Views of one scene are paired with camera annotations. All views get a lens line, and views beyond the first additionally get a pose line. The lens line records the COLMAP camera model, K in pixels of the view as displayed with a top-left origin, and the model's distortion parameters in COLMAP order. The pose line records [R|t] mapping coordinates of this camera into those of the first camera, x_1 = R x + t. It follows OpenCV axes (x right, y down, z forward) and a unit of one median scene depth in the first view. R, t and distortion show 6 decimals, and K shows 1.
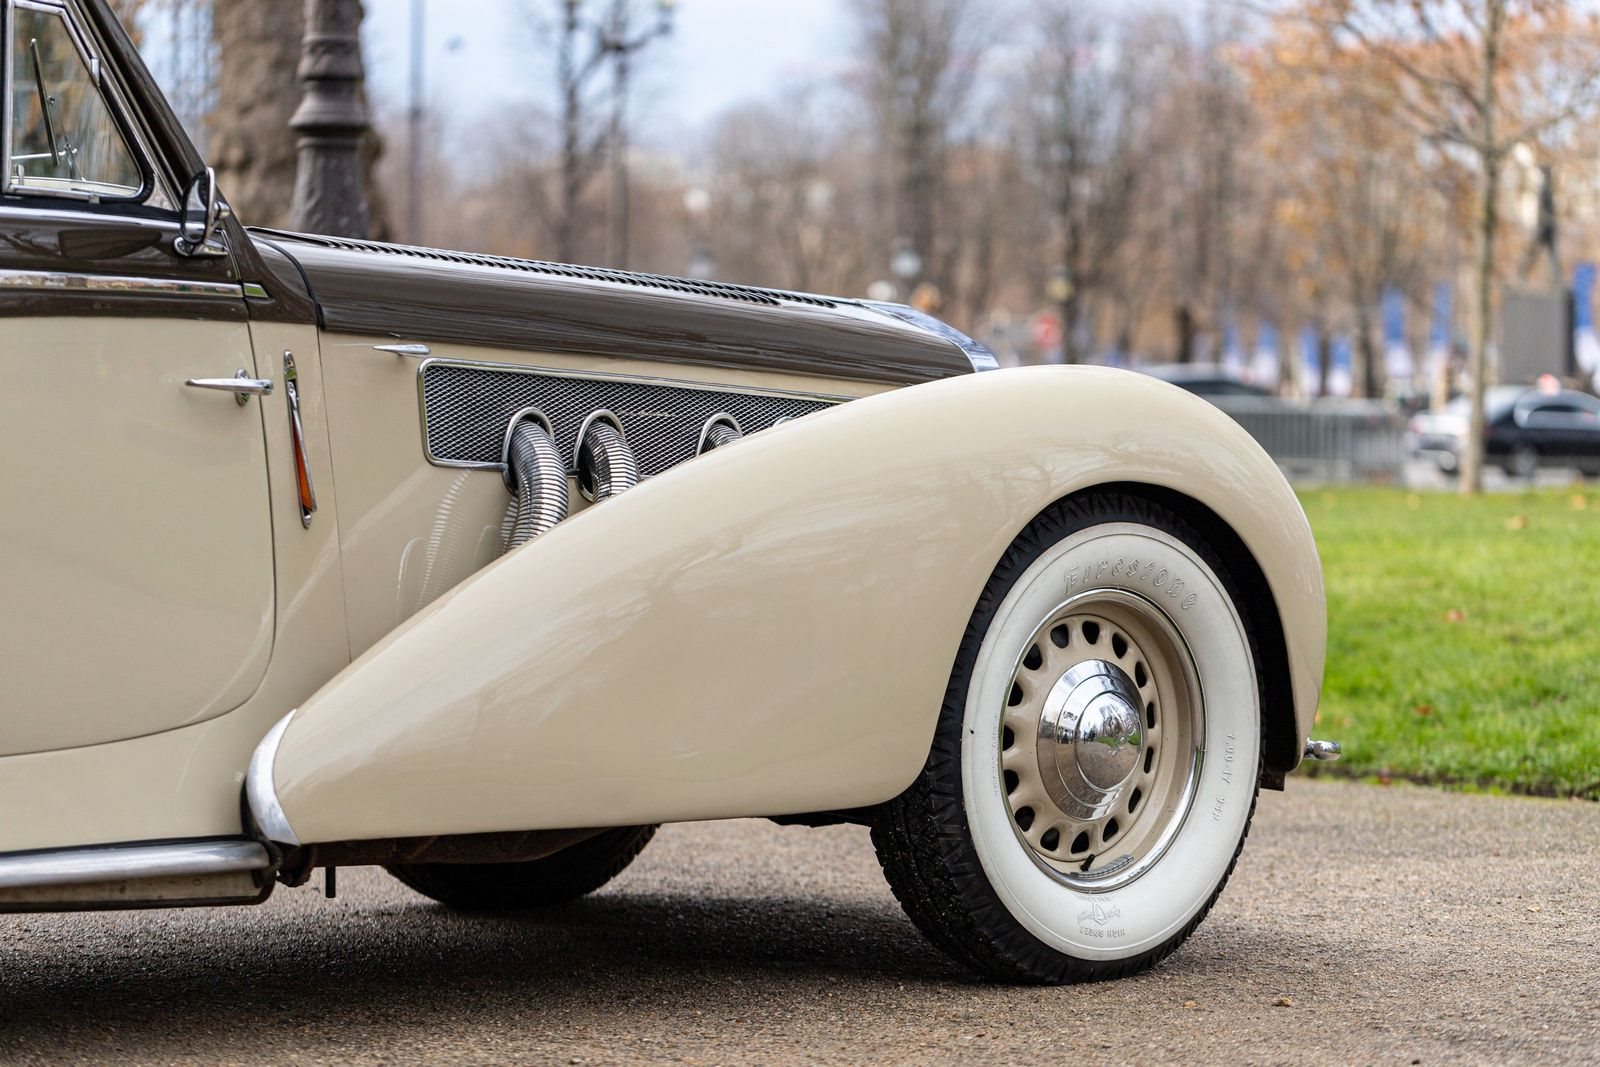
lens RADIAL K [[4637.1, 0, 800.0], [0, 4637.1, 533.5], [0, 0, 1]] dist [0.047183, -1.490031]
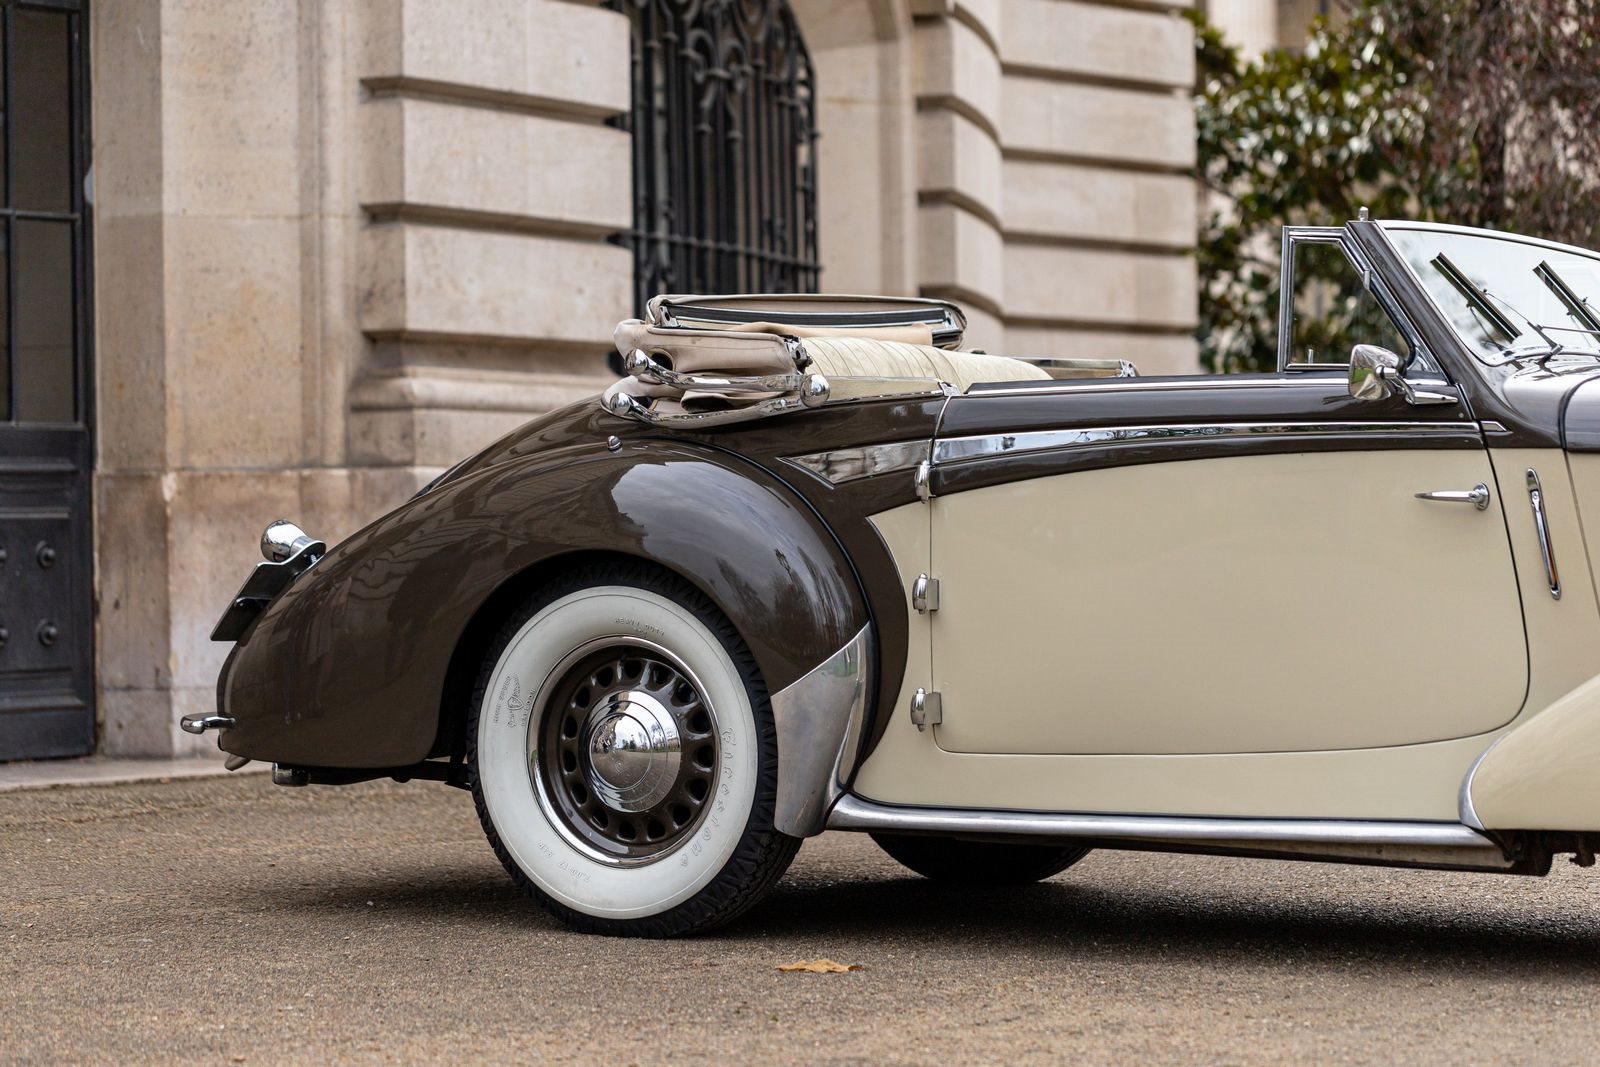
lens RADIAL K [[4763.9, 0, 800.0], [0, 4763.9, 533.5], [0, 0, 1]] dist [0.105705, -1.398257]
pose [[0.294272, -0.013307, -0.955629, 1.134197], [-0.007670, 0.999838, -0.016284, 0.003778], [0.955691, 0.012122, 0.294122, 0.369935]]
